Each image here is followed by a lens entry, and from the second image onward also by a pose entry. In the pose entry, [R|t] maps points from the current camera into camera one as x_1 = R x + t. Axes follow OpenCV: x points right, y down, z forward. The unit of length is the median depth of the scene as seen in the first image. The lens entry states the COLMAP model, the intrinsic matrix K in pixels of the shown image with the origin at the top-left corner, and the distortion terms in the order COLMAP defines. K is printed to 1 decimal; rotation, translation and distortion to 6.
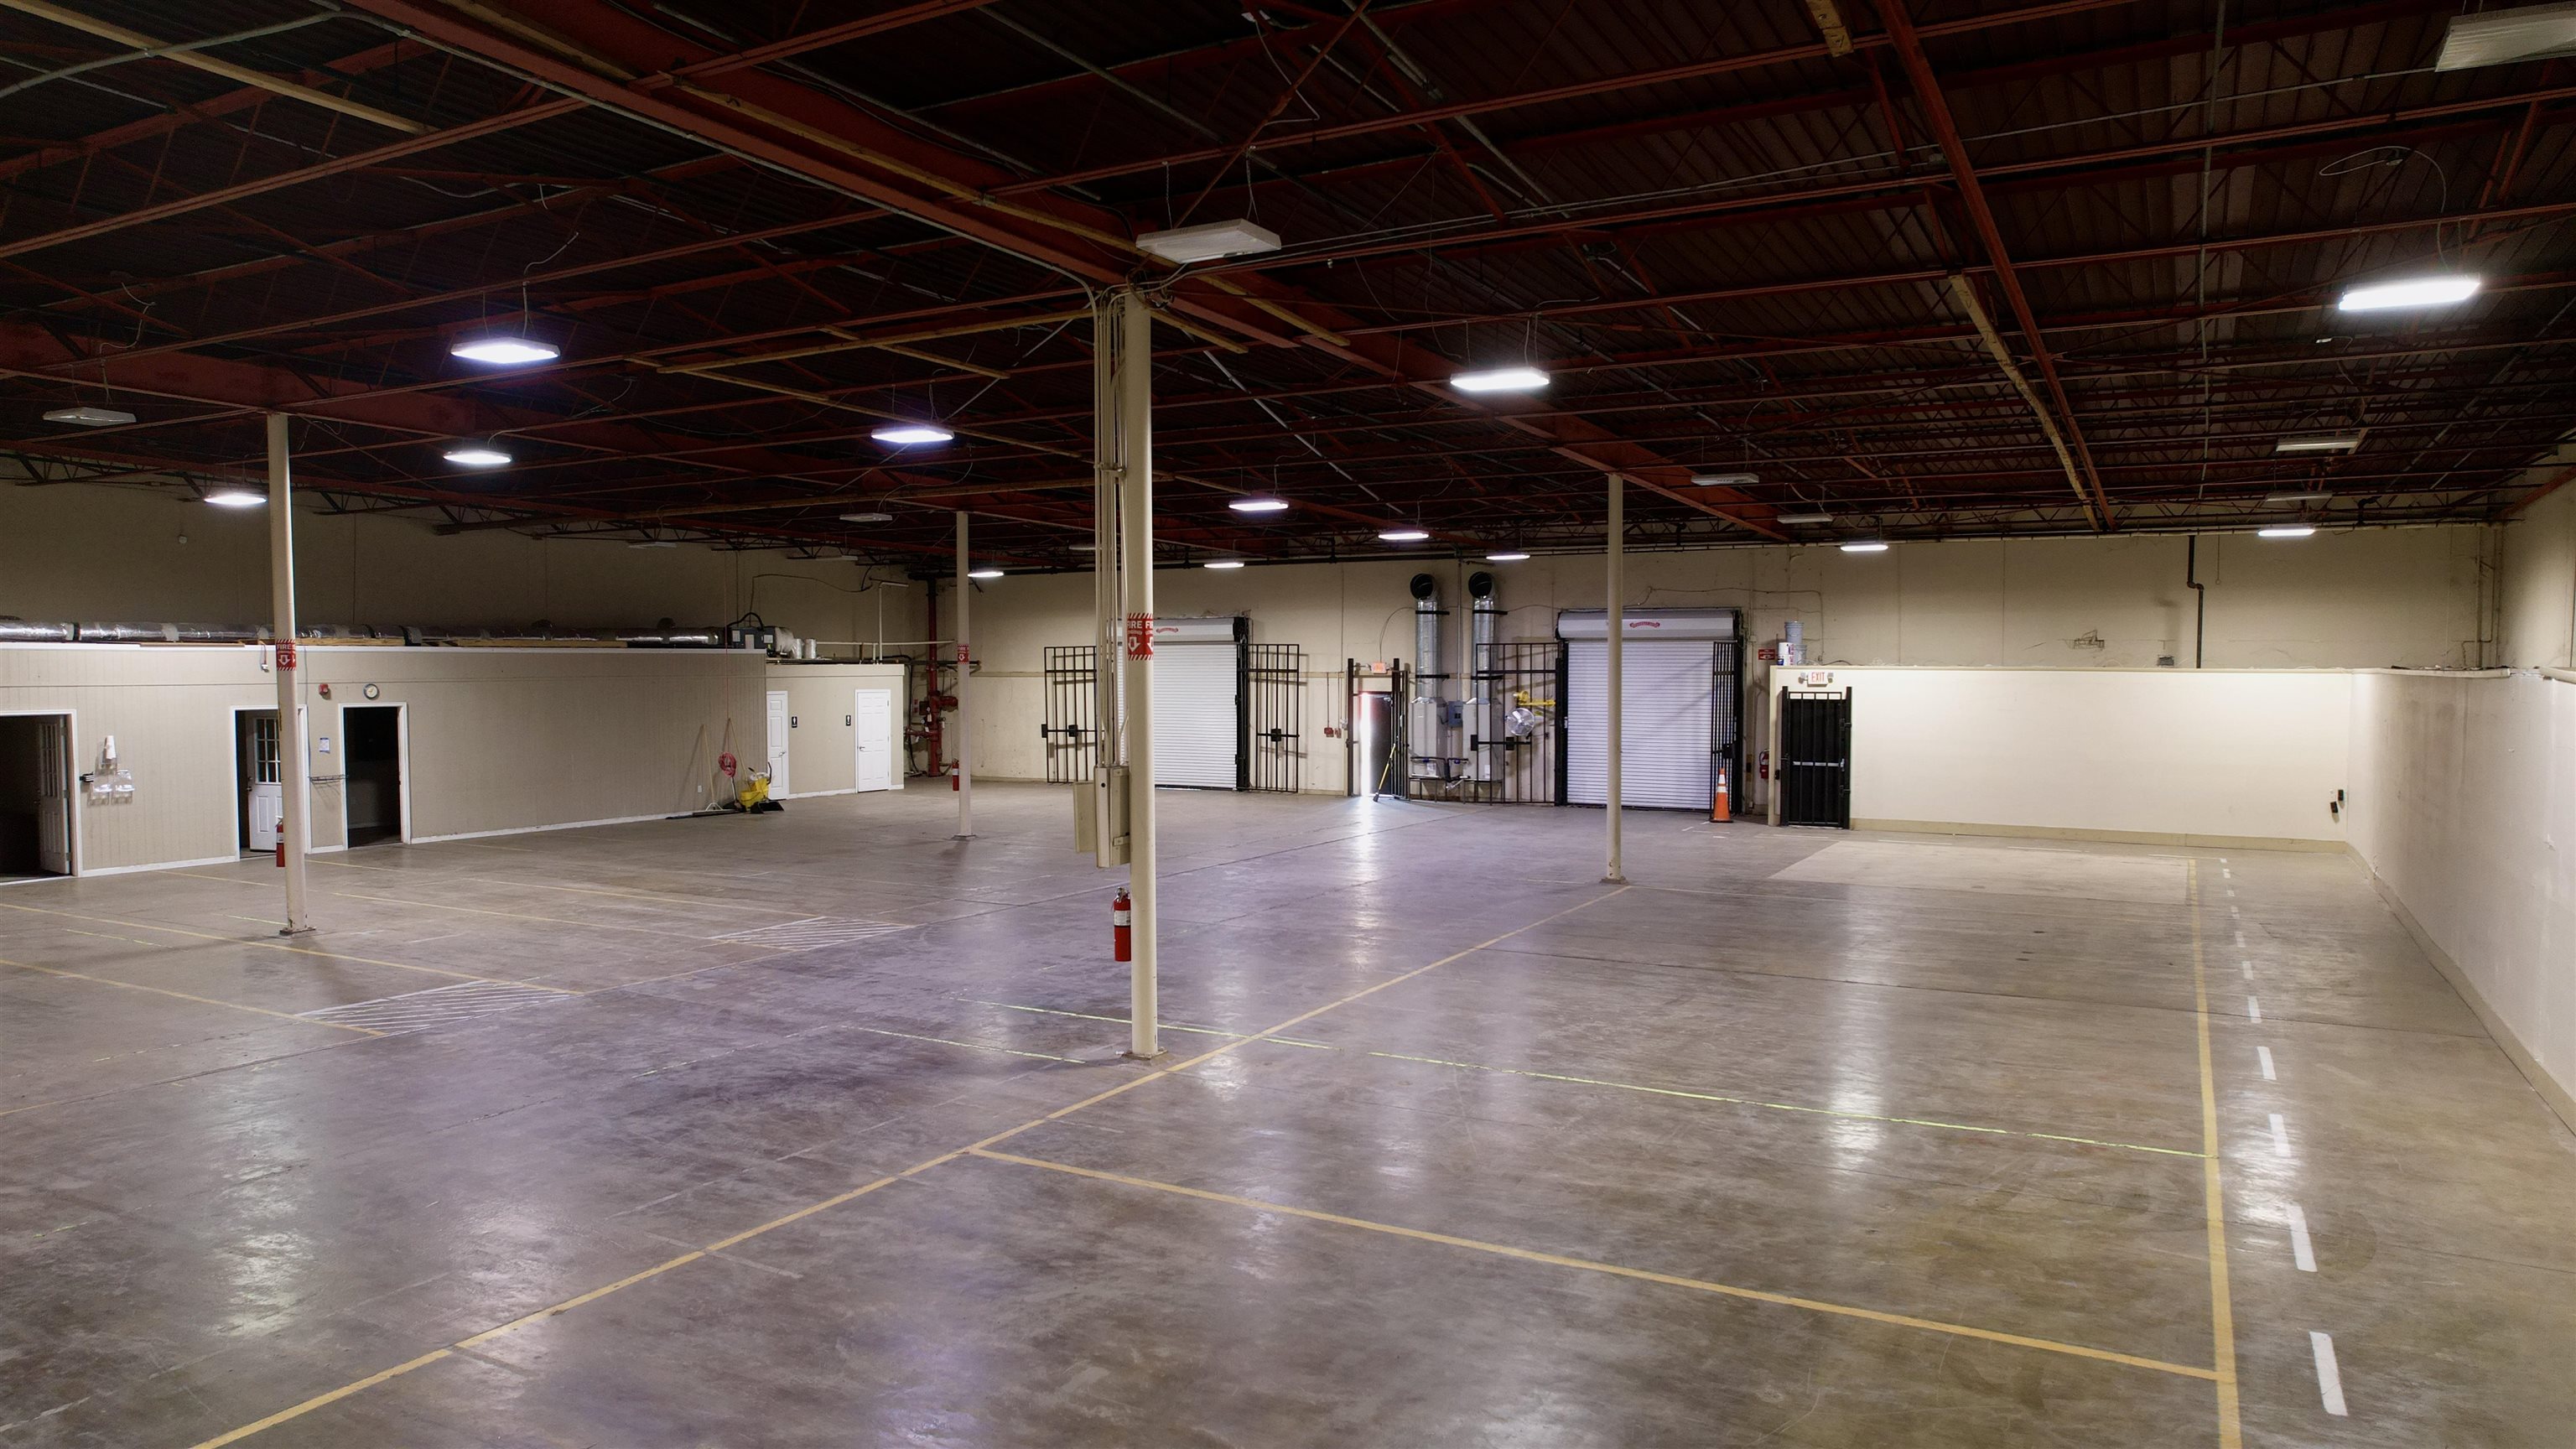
lens RADIAL K [[1645.2, 0, 1276.4], [0, 1645.2, 731.7], [0, 0, 1]] dist [-0.069873, 0.059542]
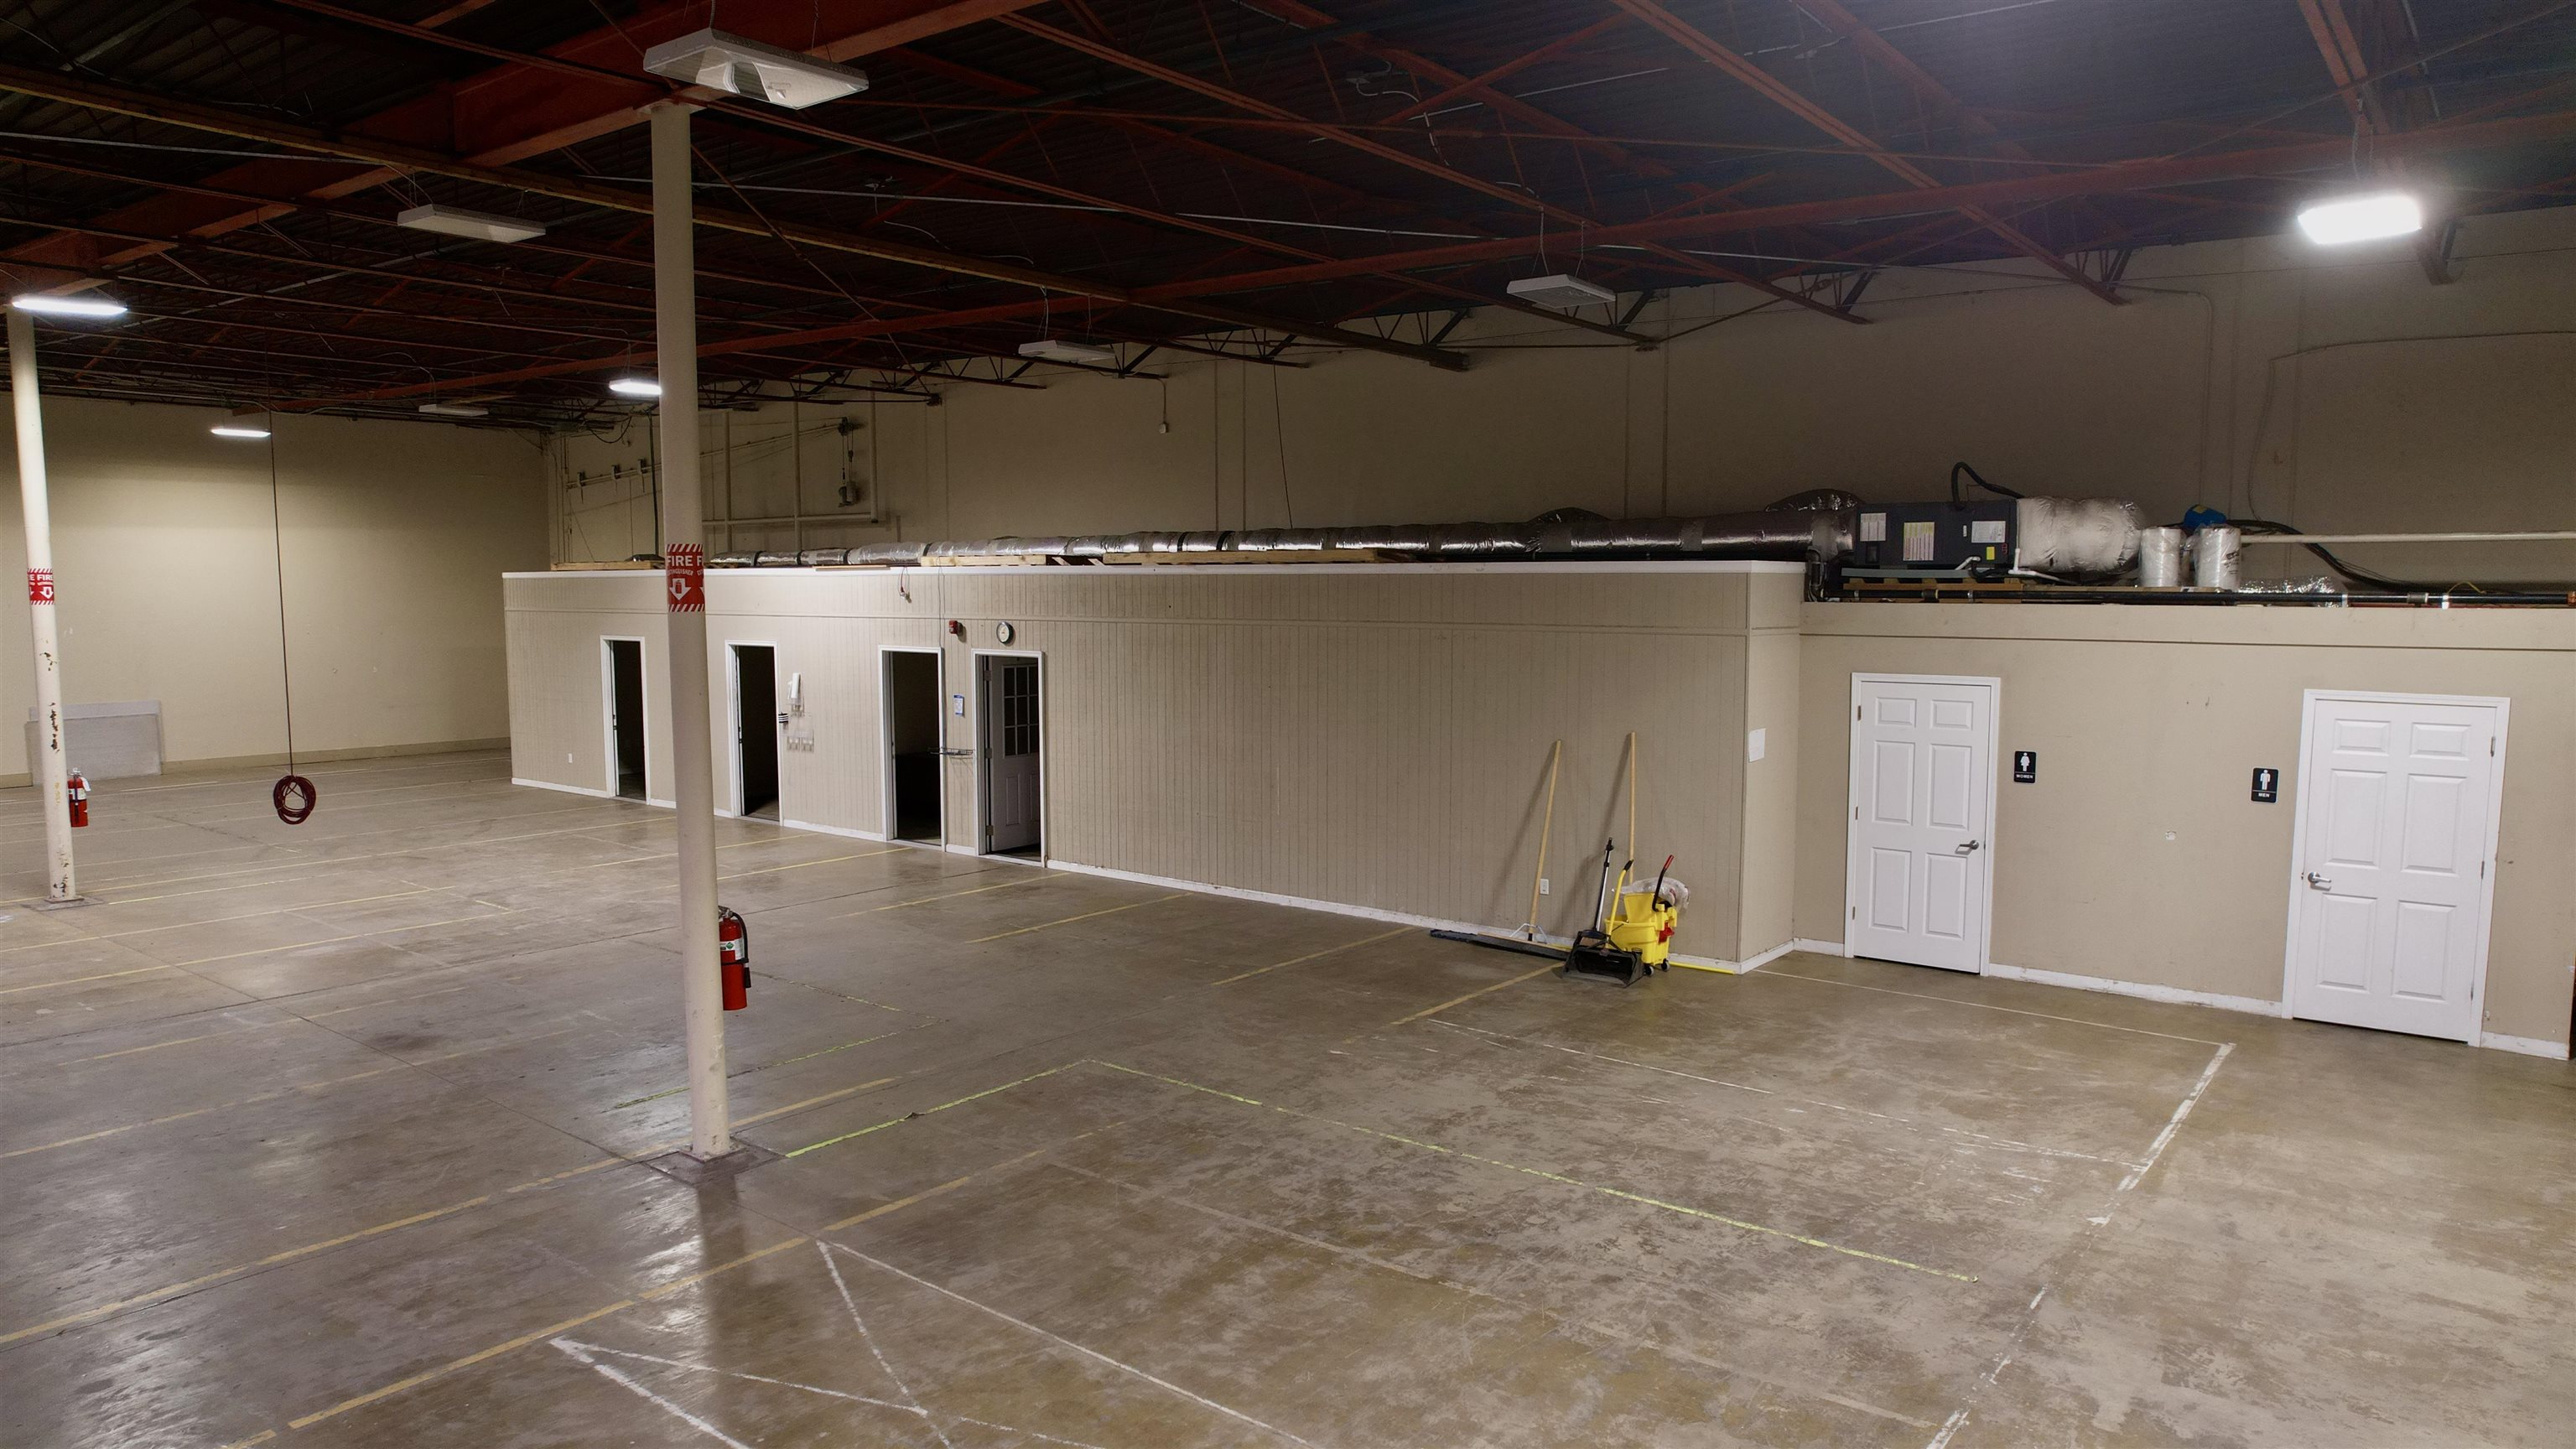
lens RADIAL K [[1645.2, 0, 1283.3], [0, 1645.2, 740.0], [0, 0, 1]] dist [-0.069873, 0.059542]
pose [[-0.155615, 0.096768, -0.983067, 0.086269], [-0.041013, 0.993699, 0.104306, -0.048105], [0.986966, 0.056550, -0.150666, 1.033031]]
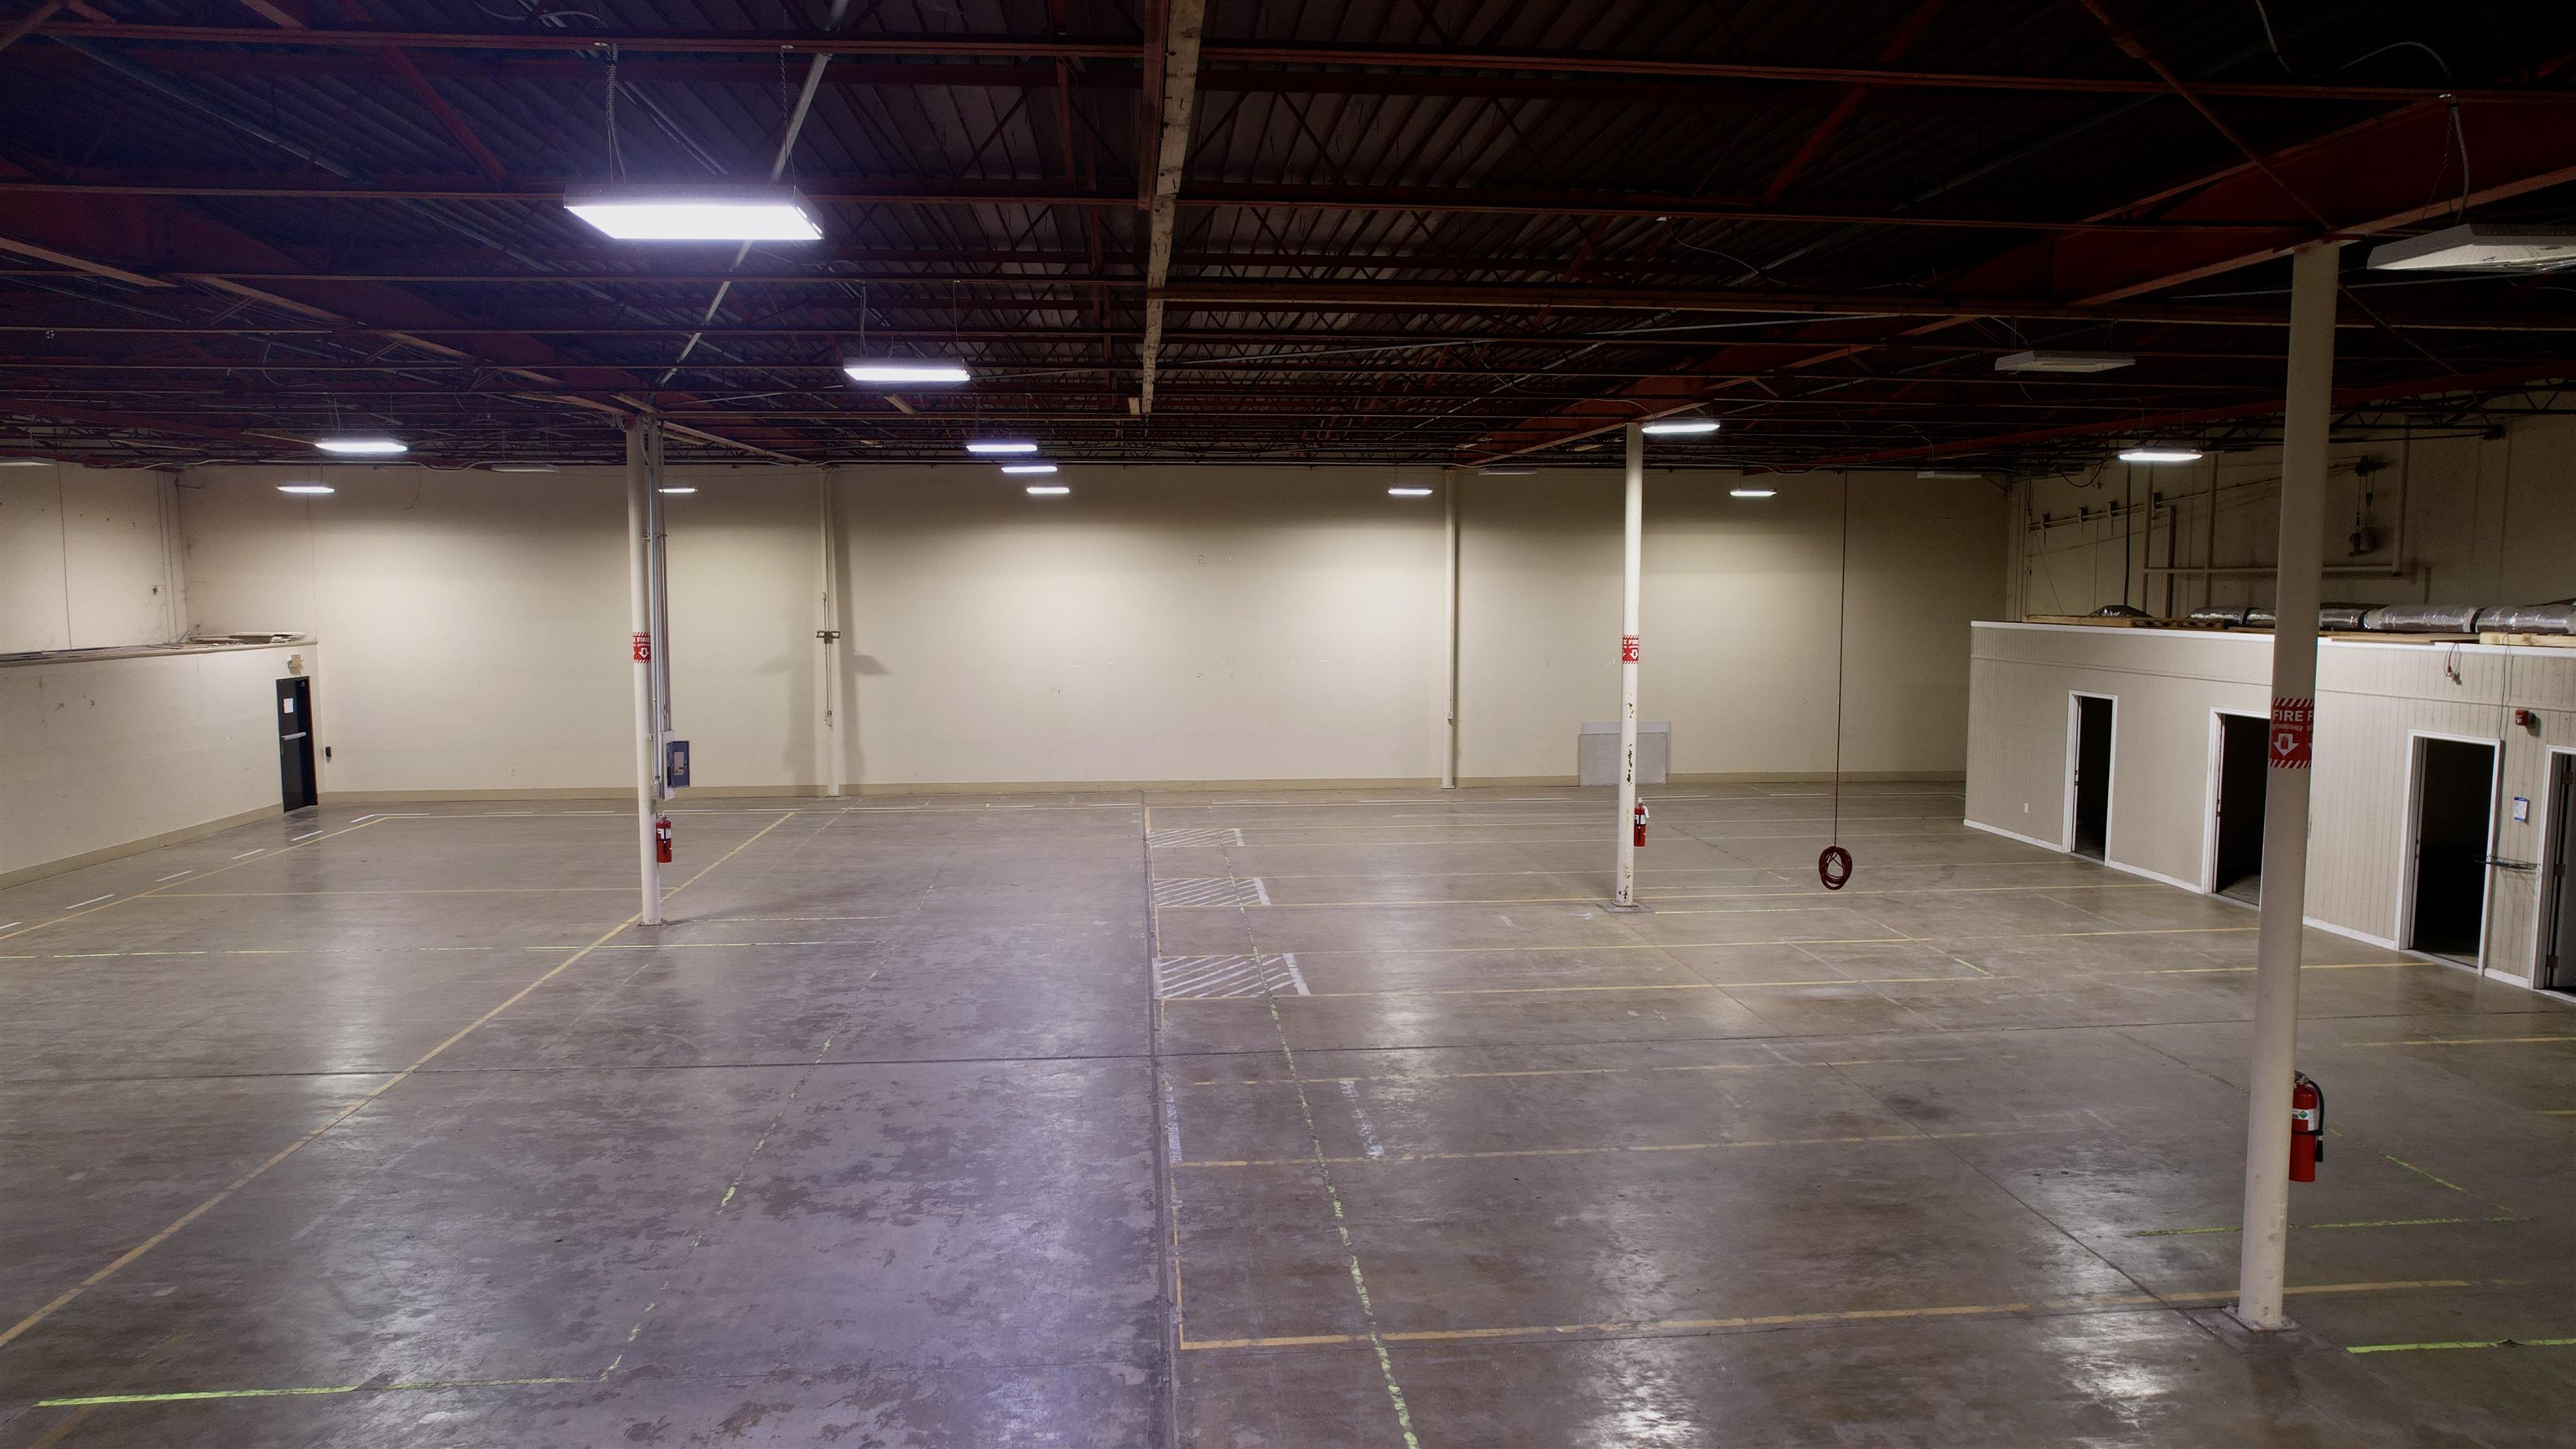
lens RADIAL K [[1645.2, 0, 1288.7], [0, 1645.2, 742.6], [0, 0, 1]] dist [-0.069873, 0.059542]
pose [[-0.821504, 0.056824, -0.567365, 0.111844], [-0.022670, 0.990980, 0.132075, -0.071460], [0.569753, 0.121362, -0.812806, 1.011434]]
